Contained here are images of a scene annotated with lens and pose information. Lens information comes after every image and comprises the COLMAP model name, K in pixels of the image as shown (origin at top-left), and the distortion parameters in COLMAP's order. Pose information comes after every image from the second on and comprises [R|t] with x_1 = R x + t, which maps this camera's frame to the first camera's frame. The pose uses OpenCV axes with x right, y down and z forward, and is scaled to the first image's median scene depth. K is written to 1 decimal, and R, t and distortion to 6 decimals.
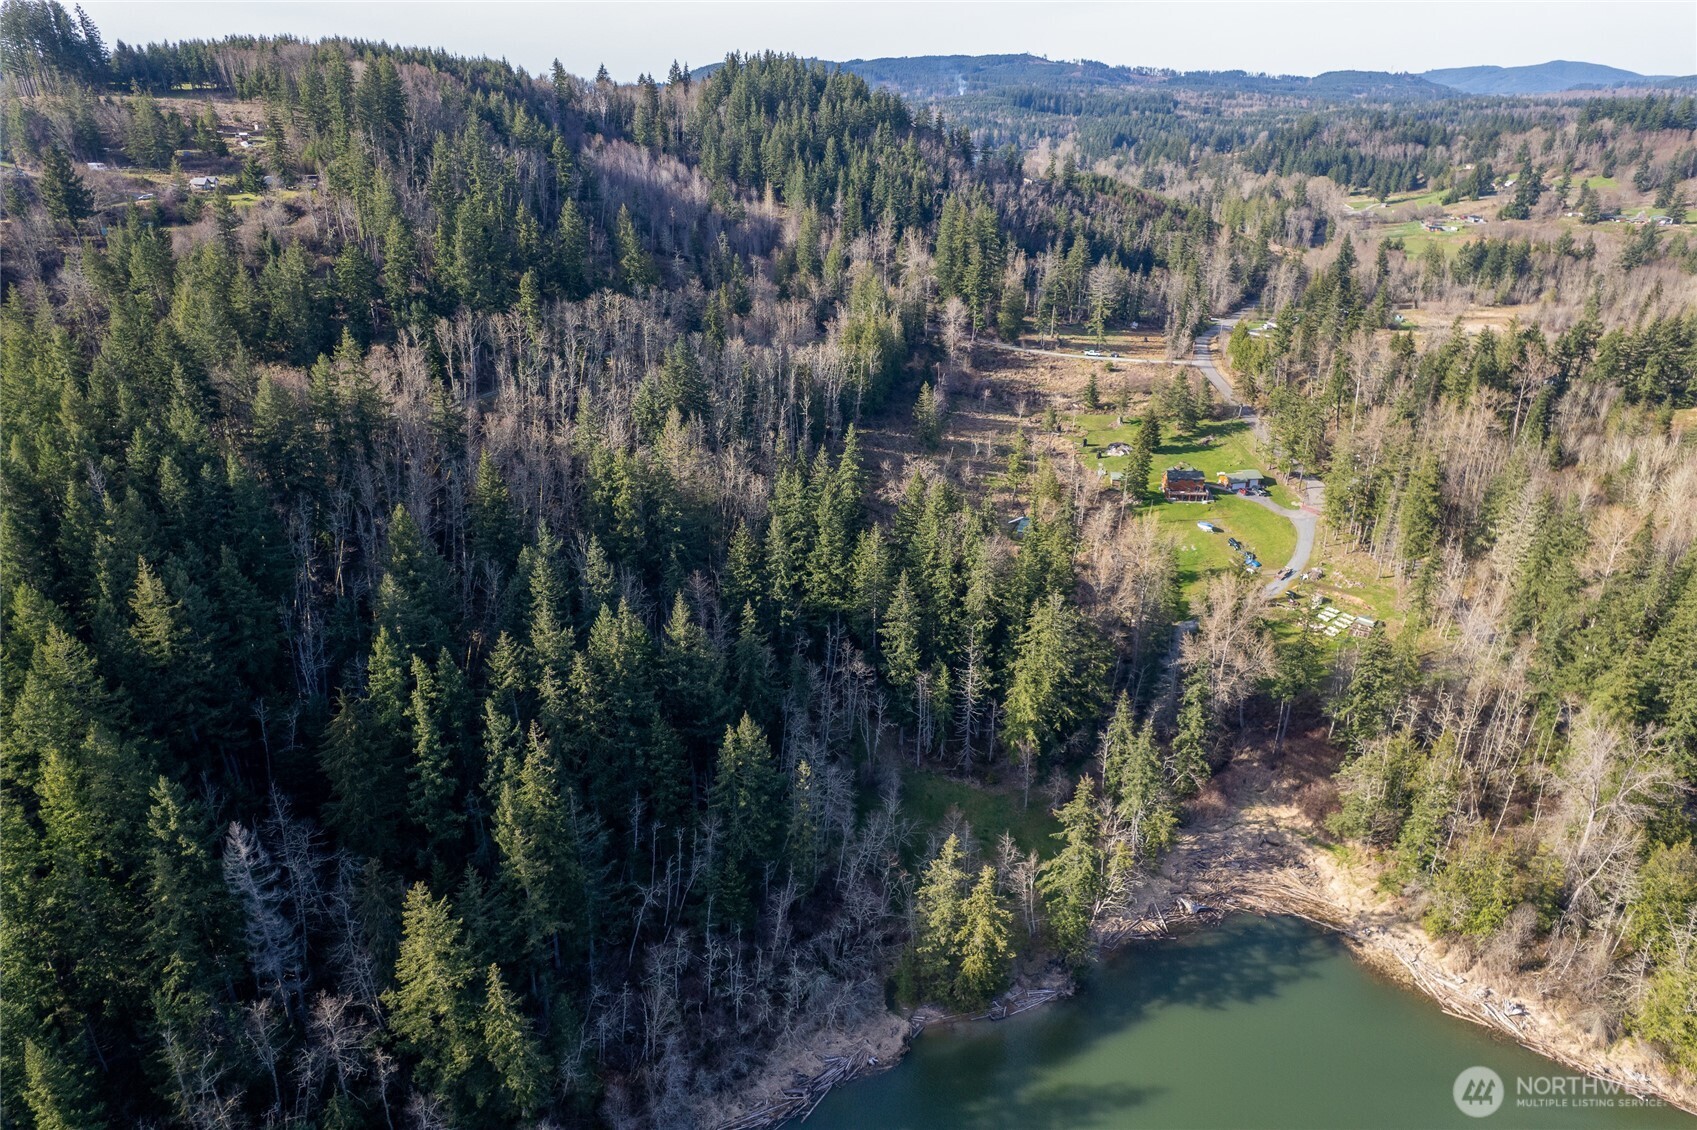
lens RADIAL K [[1090.7, 0, 837.4], [0, 1090.7, 561.8], [0, 0, 1]] dist [-0.078292, 0.071298]
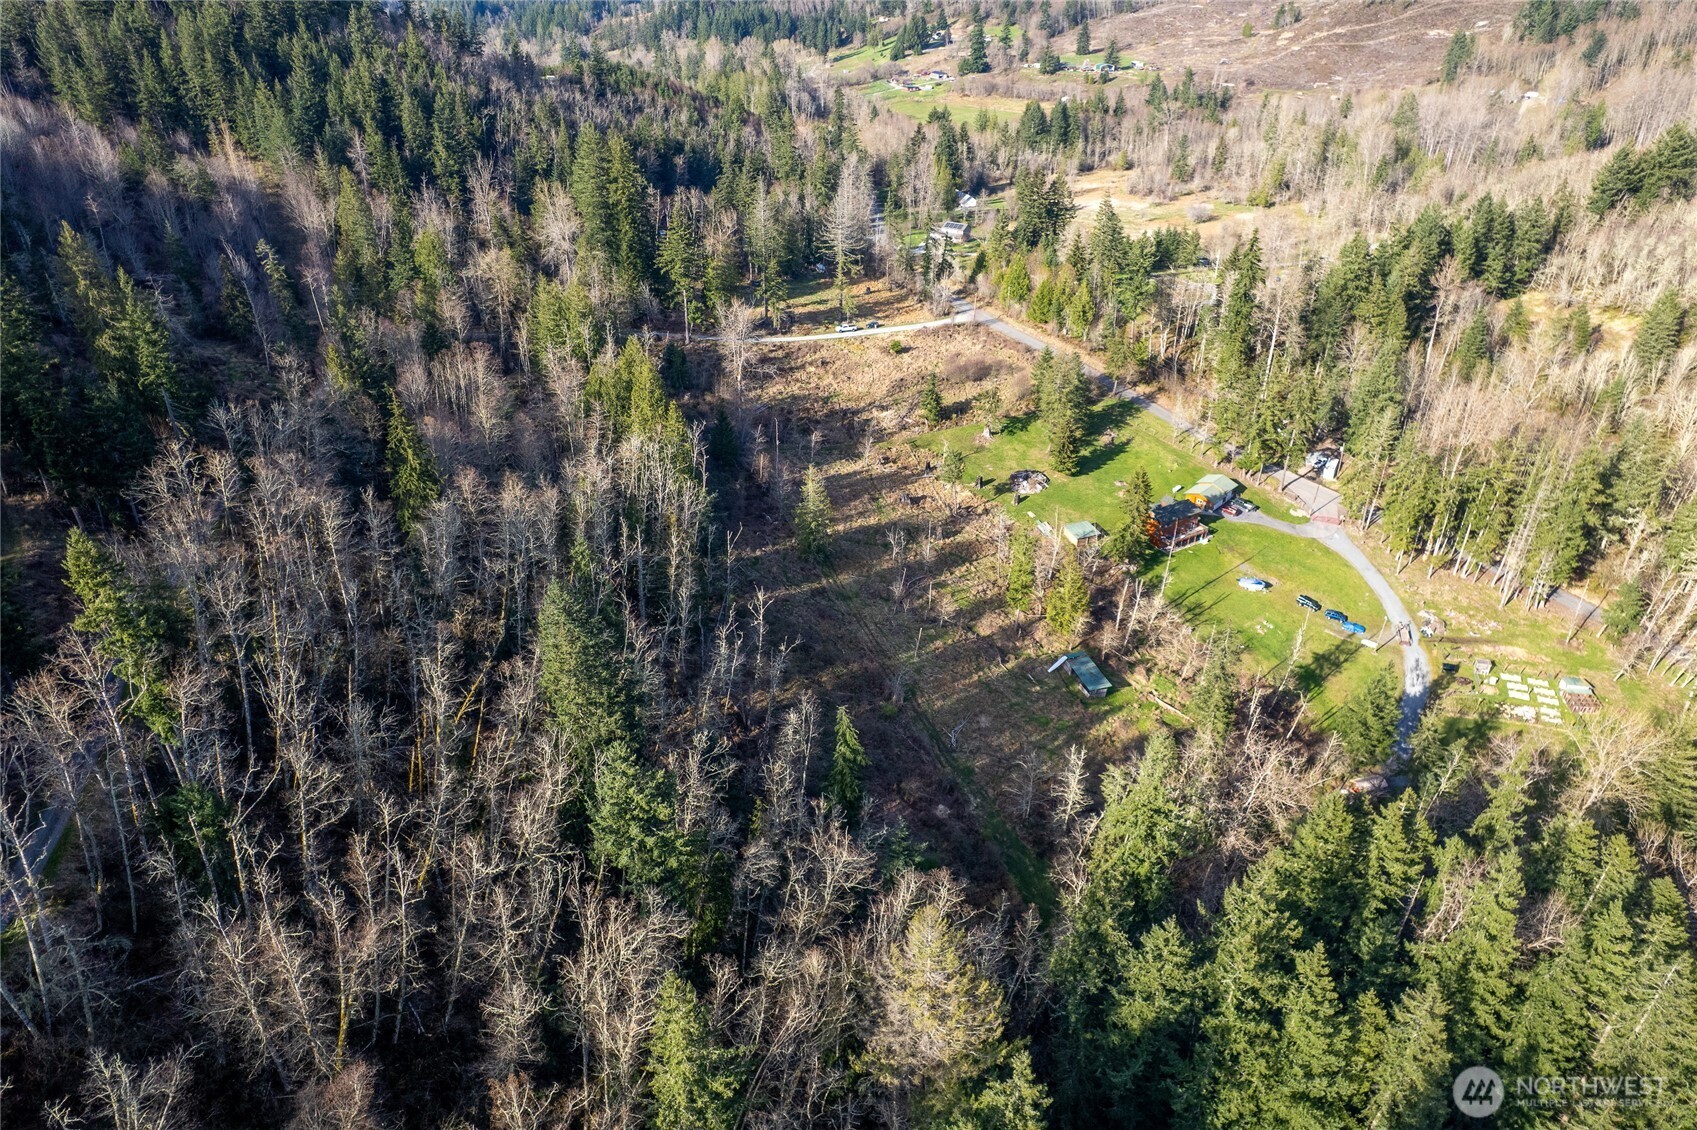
lens RADIAL K [[1090.7, 0, 859.2], [0, 1090.7, 566.1], [0, 0, 1]] dist [-0.078292, 0.071298]
pose [[0.820465, -0.292336, 0.491301, -0.168563], [0.234214, 0.955824, 0.177605, -0.172896], [-0.521518, -0.030650, 0.852690, 0.381437]]
